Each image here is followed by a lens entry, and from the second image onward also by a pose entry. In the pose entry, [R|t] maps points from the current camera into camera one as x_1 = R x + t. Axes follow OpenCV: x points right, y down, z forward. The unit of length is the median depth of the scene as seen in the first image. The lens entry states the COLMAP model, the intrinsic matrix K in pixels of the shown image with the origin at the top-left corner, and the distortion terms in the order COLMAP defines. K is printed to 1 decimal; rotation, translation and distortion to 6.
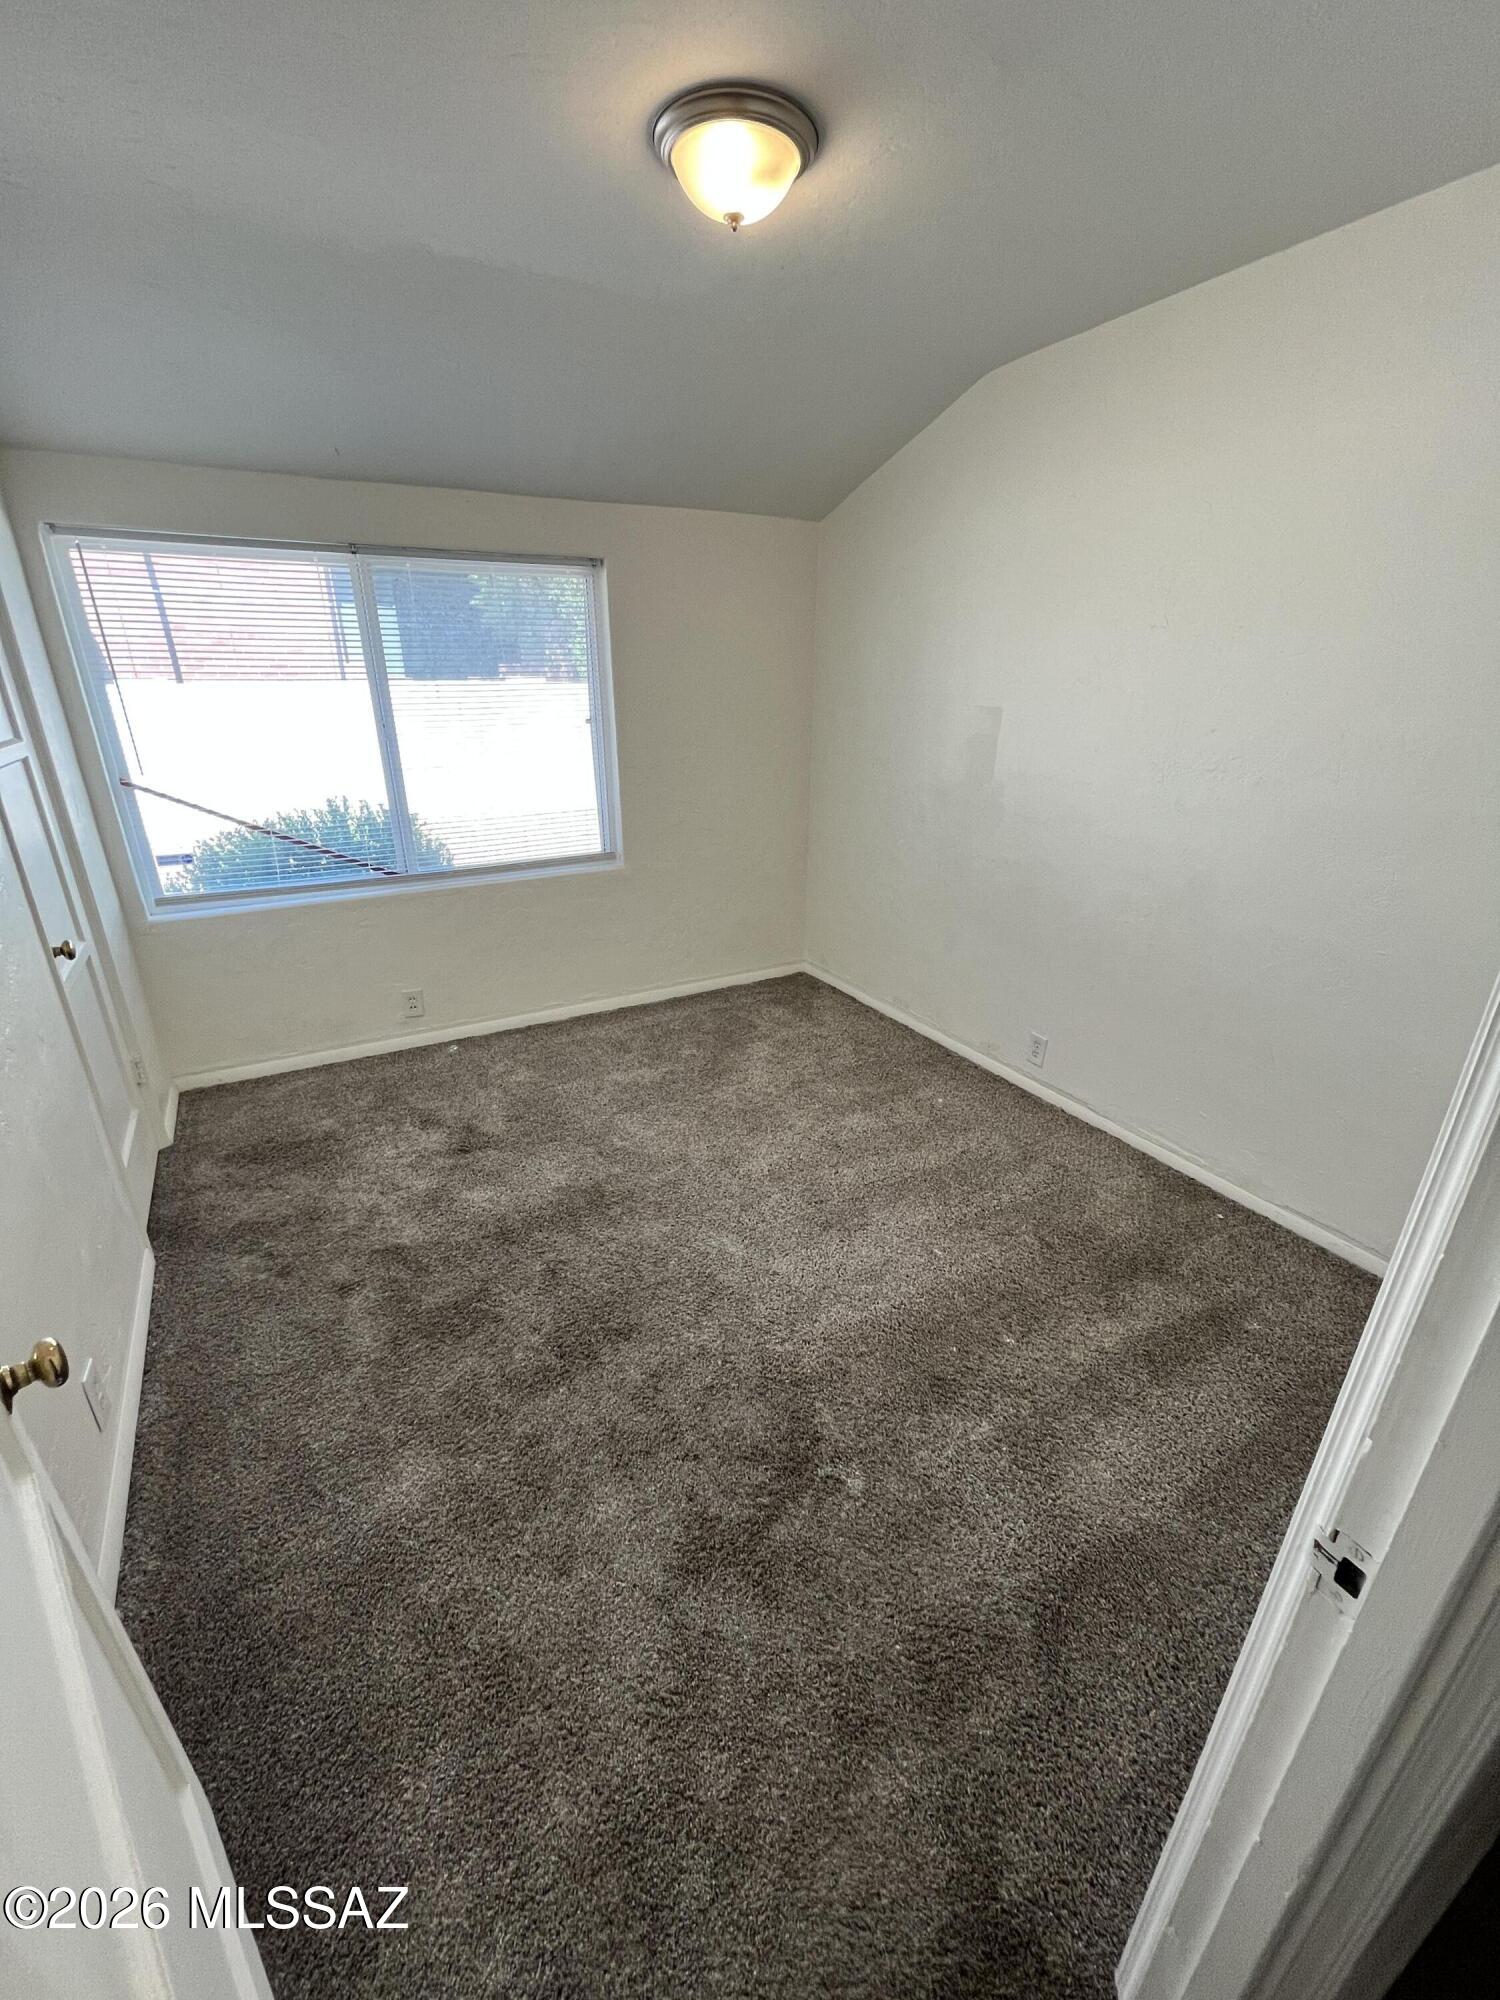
lens RADIAL K [[807.3, 0, 757.3], [0, 807.3, 1002.1], [0, 0, 1]] dist [-0.002950, 0.000870]
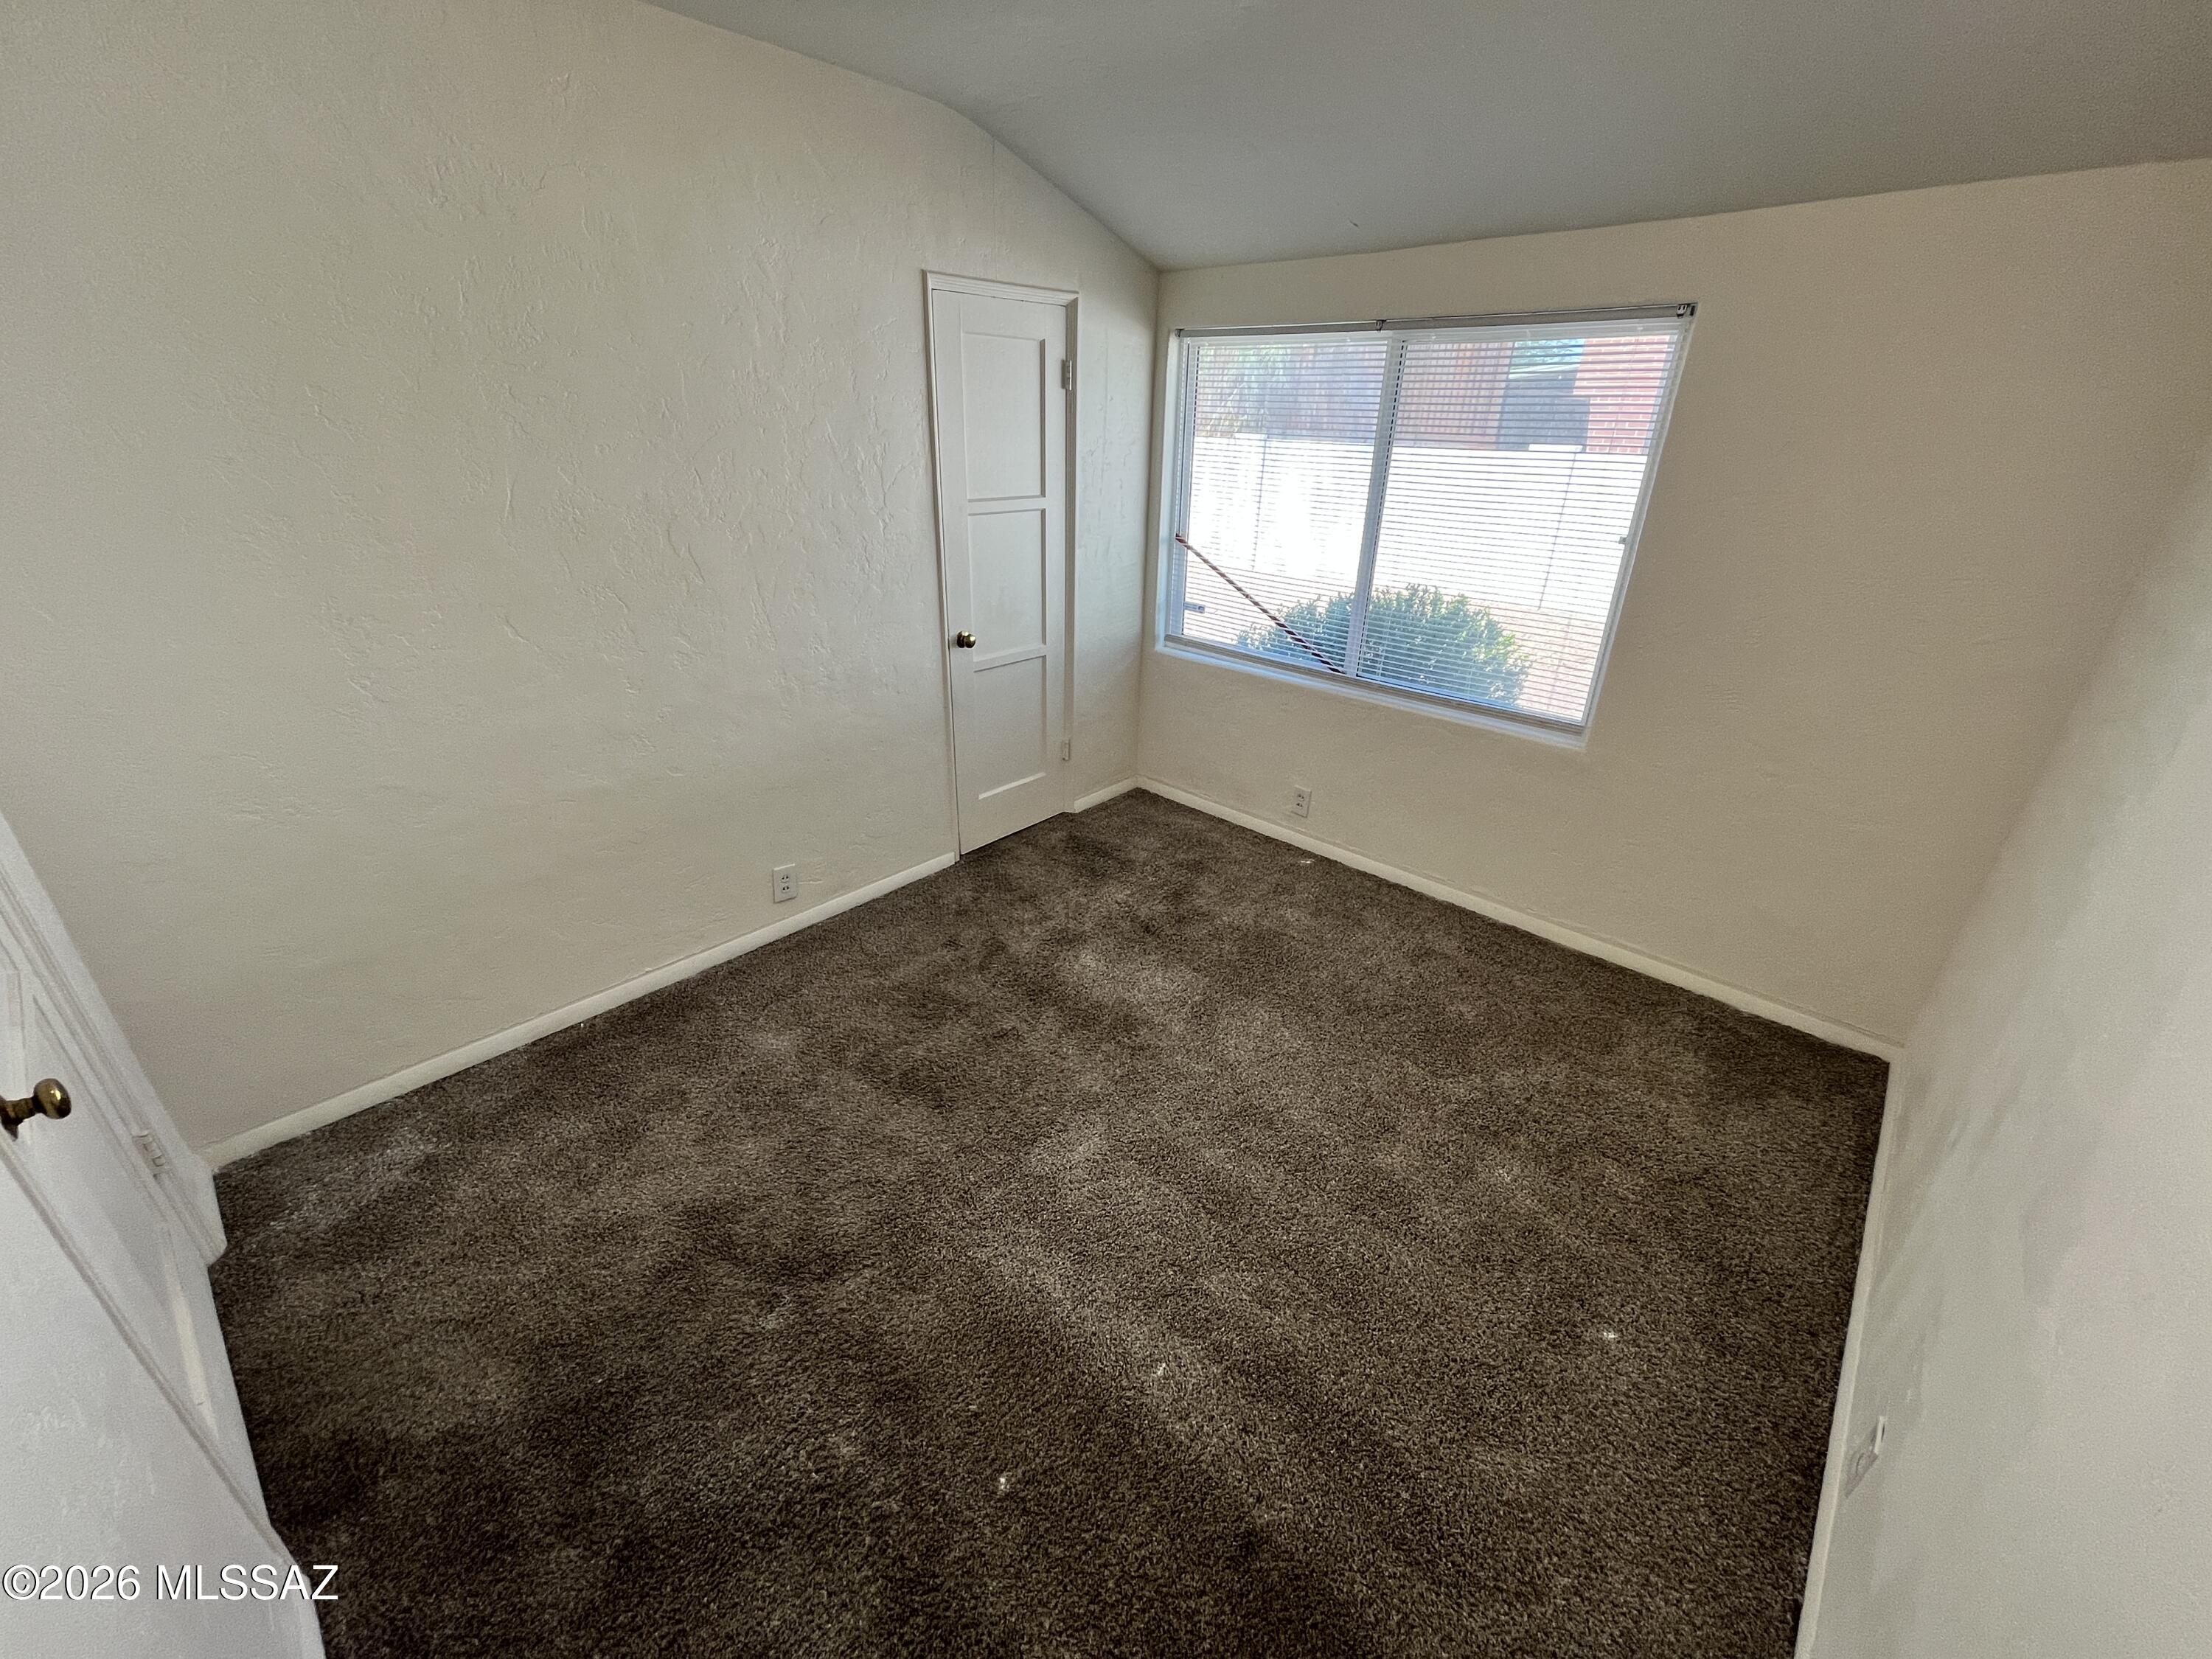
lens RADIAL K [[892.8, 0, 1113.2], [0, 892.8, 831.4], [0, 0, 1]] dist [-0.002950, 0.000870]
pose [[0.305153, 0.409464, -0.859780, 0.609597], [-0.378574, 0.880596, 0.285015, -0.258761], [0.873821, 0.238517, 0.423729, 0.493499]]
